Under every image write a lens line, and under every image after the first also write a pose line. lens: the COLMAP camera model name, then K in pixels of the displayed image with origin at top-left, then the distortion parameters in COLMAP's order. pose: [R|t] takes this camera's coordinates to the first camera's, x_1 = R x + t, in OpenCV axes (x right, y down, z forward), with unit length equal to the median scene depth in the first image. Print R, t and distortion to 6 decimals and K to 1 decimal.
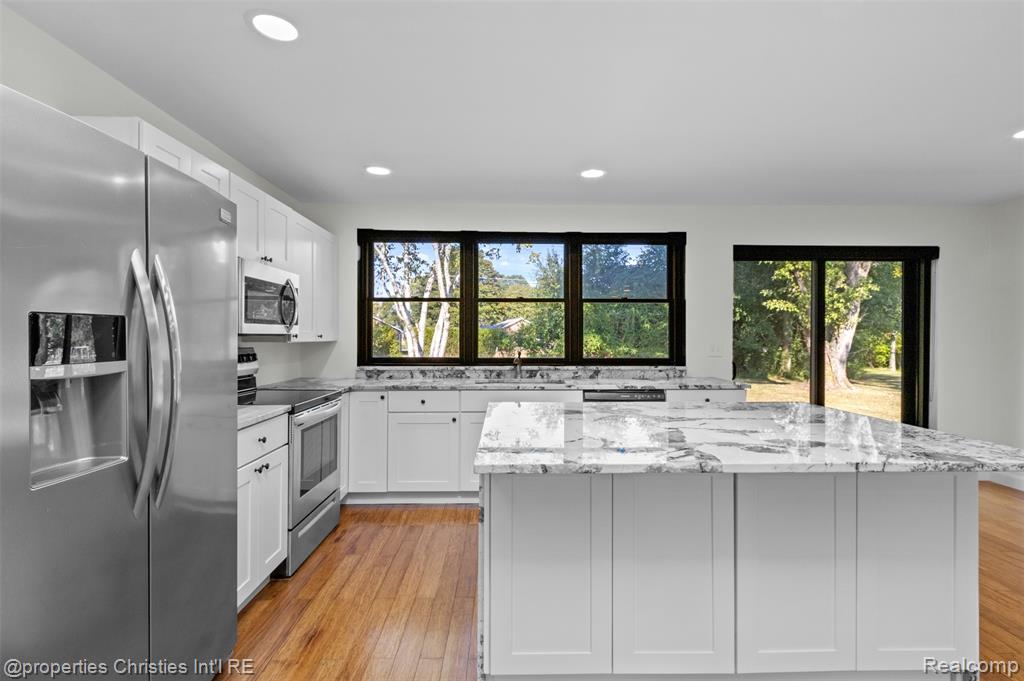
lens RADIAL K [[487.4, 0, 512.0], [0, 487.4, 340.5], [0, 0, 1]] dist [0.004348, 0.000267]
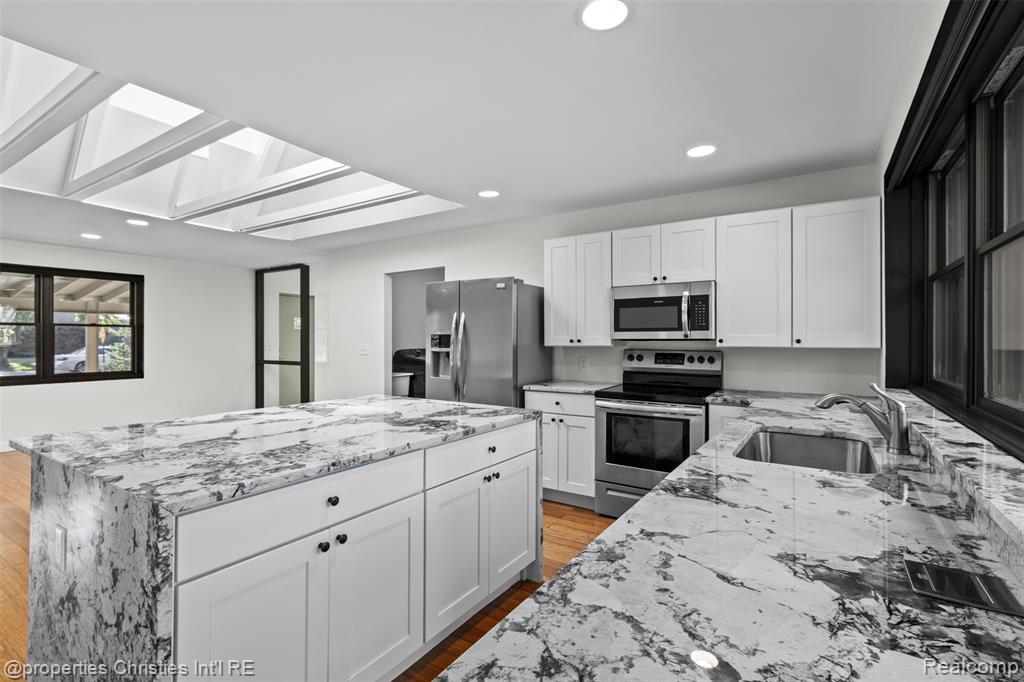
lens RADIAL K [[476.6, 0, 512.0], [0, 476.6, 341.0], [0, 0, 1]] dist [0.001747, 0.000280]
pose [[-0.561193, 0.002179, -0.827682, 0.488650], [-0.006561, 0.999953, 0.007082, -0.010174], [0.827659, 0.009405, -0.561152, 0.938810]]
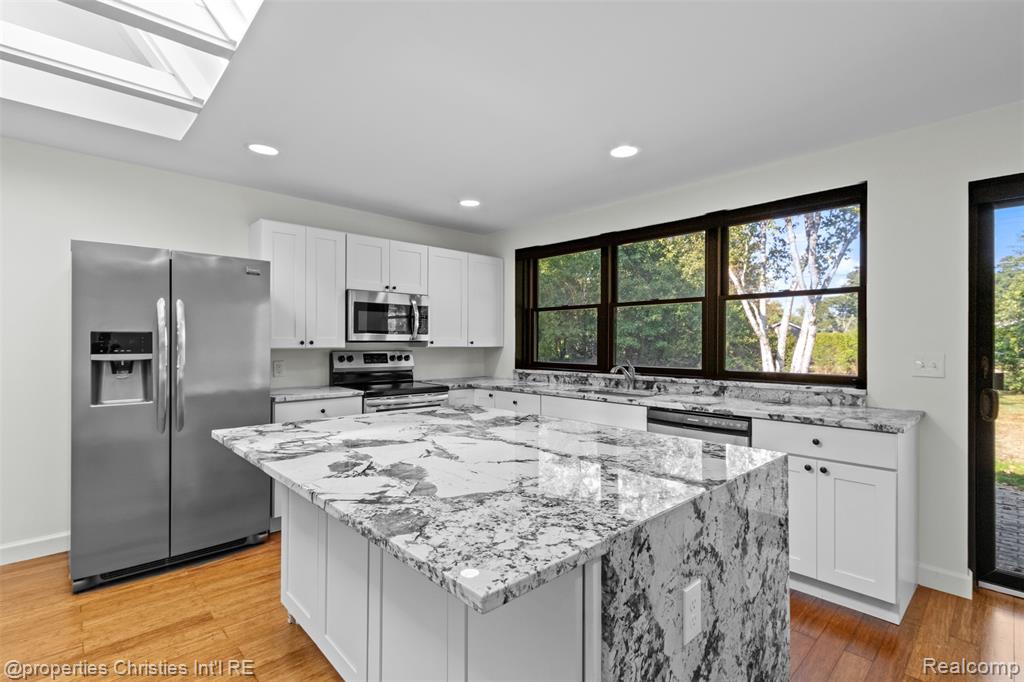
lens RADIAL K [[476.6, 0, 512.0], [0, 476.6, 341.0], [0, 0, 1]] dist [0.001747, 0.000280]
pose [[0.669873, -0.002343, -0.742472, 0.515832], [-0.007024, 0.999930, -0.009493, -0.002012], [0.742443, 0.011574, 0.669810, 0.234083]]
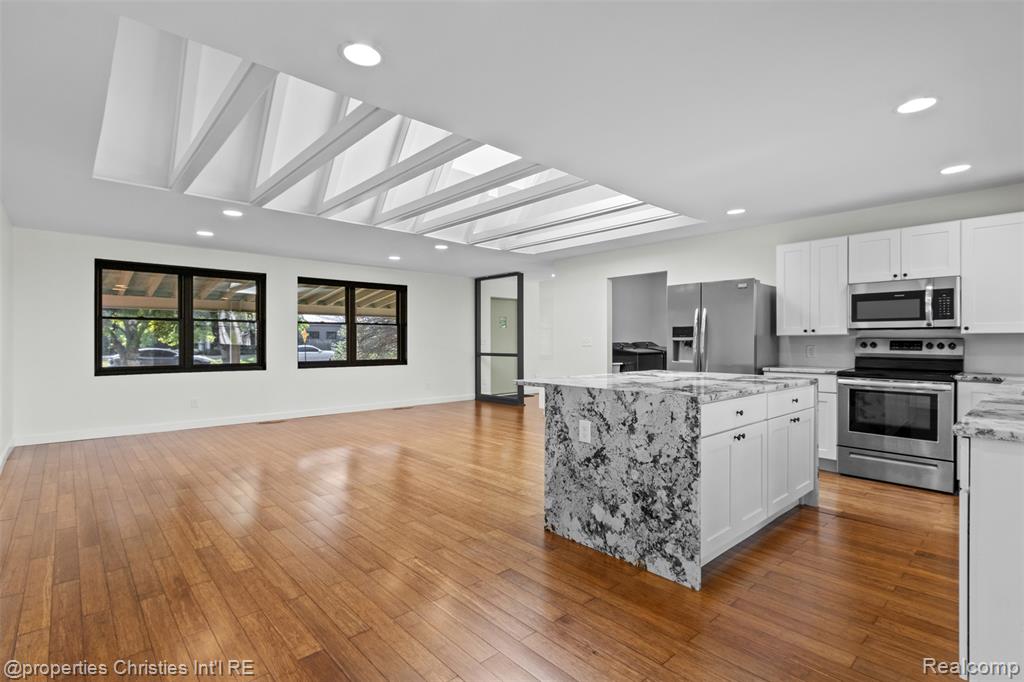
lens RADIAL K [[487.4, 0, 512.0], [0, 487.4, 341.0], [0, 0, 1]] dist [0.004348, 0.000267]
pose [[-0.751029, -0.000447, -0.660269, 0.897883], [-0.005175, 0.999973, 0.005209, 0.016477], [0.660249, 0.007329, -0.751011, 0.910781]]
